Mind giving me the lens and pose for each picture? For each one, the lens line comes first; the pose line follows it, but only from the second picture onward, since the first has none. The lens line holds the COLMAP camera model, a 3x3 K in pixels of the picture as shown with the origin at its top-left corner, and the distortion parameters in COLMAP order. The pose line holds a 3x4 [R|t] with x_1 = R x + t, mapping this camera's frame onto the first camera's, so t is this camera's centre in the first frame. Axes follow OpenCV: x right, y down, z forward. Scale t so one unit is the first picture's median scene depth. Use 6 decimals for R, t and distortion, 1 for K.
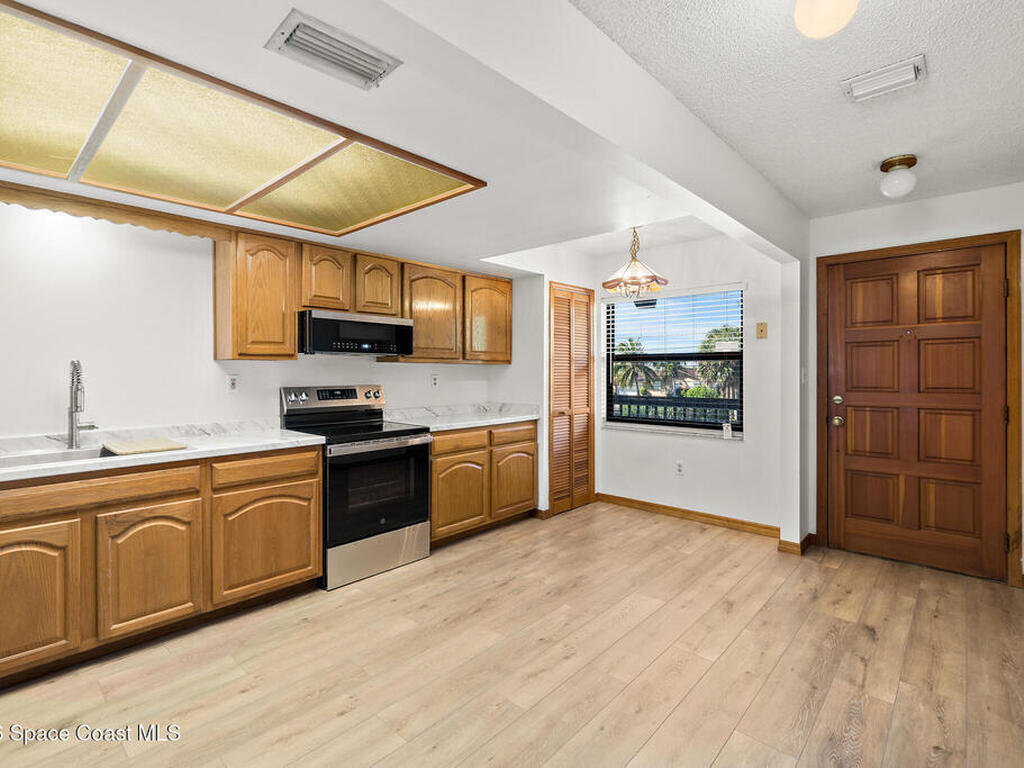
lens RADIAL K [[500.2, 0, 509.6], [0, 500.2, 378.5], [0, 0, 1]] dist [0.000899, 0.000134]
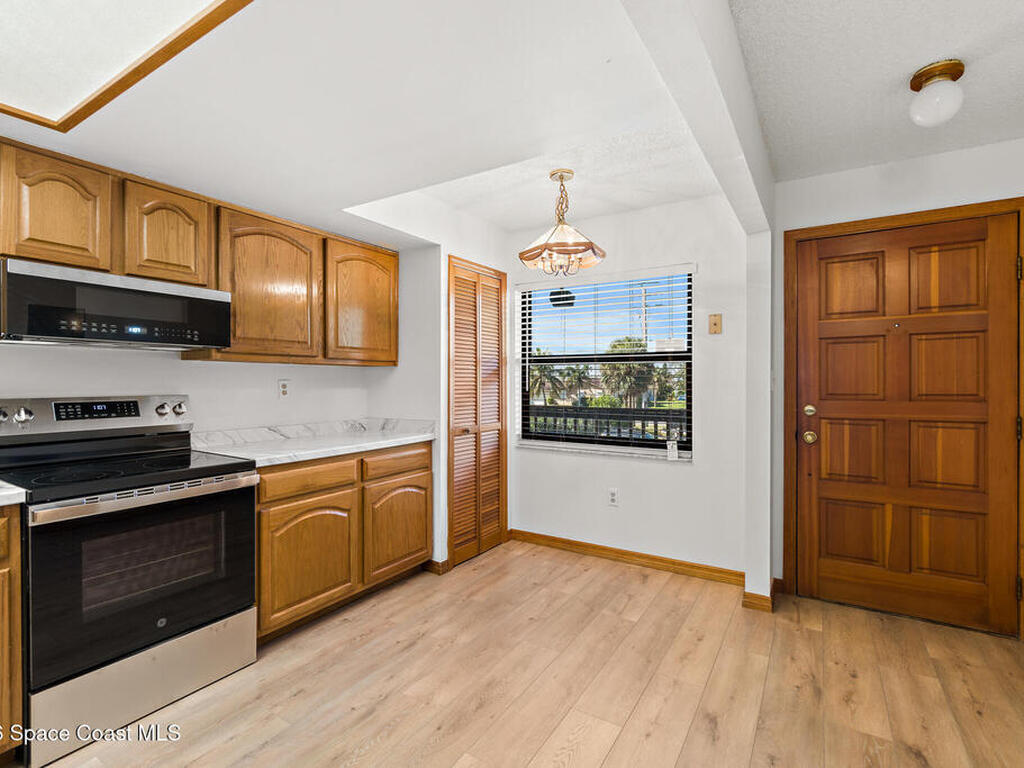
lens RADIAL K [[500.2, 0, 509.6], [0, 500.2, 378.5], [0, 0, 1]] dist [0.000899, 0.000134]
pose [[0.983712, 0.000809, 0.179750, 0.042544], [0.002674, 0.999813, -0.019135, 0.005696], [-0.179732, 0.019304, 0.983526, 0.298532]]
